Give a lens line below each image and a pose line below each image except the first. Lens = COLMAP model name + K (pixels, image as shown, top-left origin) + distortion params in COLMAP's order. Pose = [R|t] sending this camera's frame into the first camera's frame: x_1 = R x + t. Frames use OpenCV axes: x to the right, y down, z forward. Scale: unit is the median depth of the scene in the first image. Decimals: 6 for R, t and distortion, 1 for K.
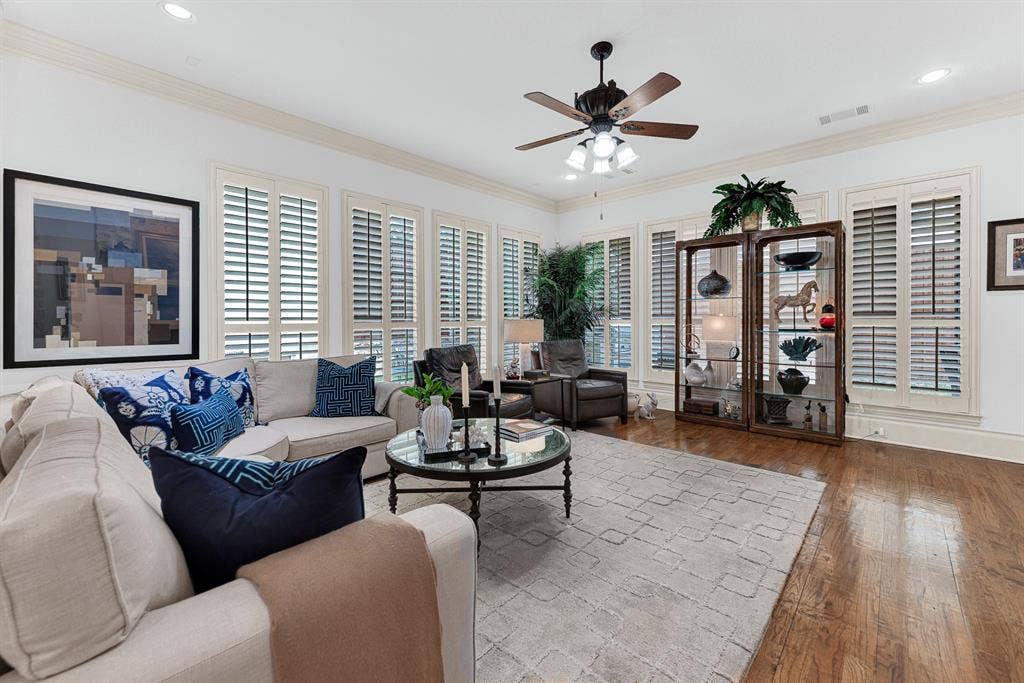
lens RADIAL K [[418.7, 0, 513.2], [0, 418.7, 323.0], [0, 0, 1]] dist [-0.002186, -0.000035]
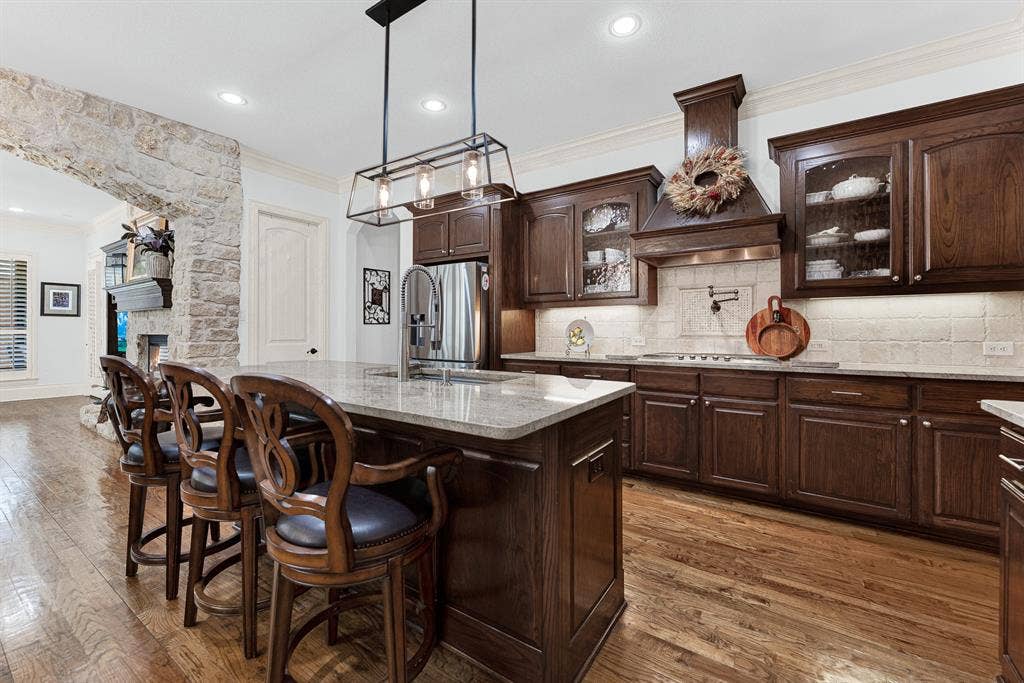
lens RADIAL K [[417.0, 0, 509.8], [0, 417.0, 328.1], [0, 0, 1]] dist [-0.001155, -0.000064]
pose [[-0.138262, 0.010542, 0.990340, -0.968405], [0.012813, 0.999879, -0.008855, 0.024796], [-0.990313, 0.011465, -0.138380, -0.800771]]
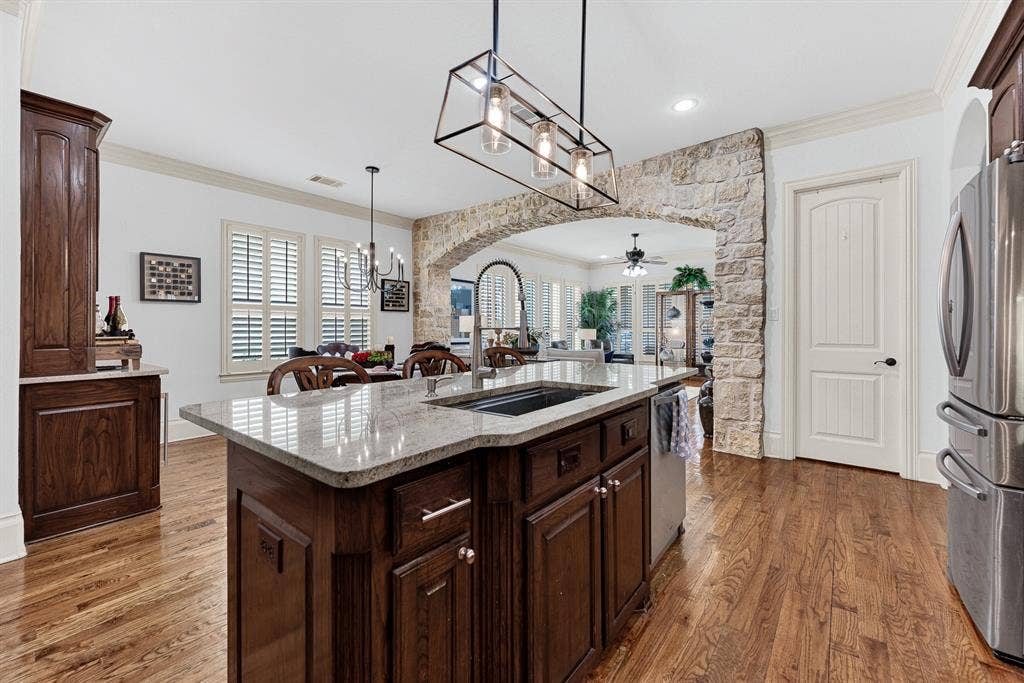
lens RADIAL K [[412.4, 0, 515.5], [0, 412.4, 328.7], [0, 0, 1]] dist [0.000772, 0.000052]
pose [[0.997109, 0.007121, 0.075650, -0.531807], [-0.006093, 0.999886, -0.013816, 0.023424], [-0.075739, 0.013315, 0.997039, -1.141195]]
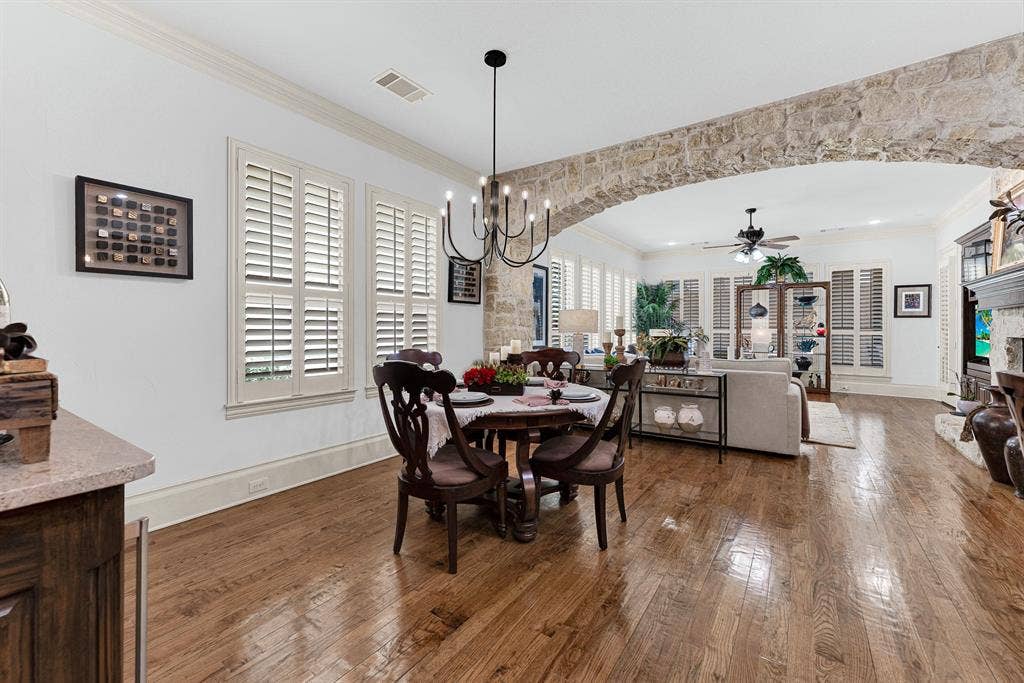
lens RADIAL K [[417.0, 0, 519.4], [0, 417.0, 329.4], [0, 0, 1]] dist [-0.000517, -0.000121]
pose [[0.990214, 0.010428, 0.139164, -0.867785], [-0.008655, 0.999874, -0.013344, 0.022377], [-0.139286, 0.012009, 0.990179, -0.692256]]
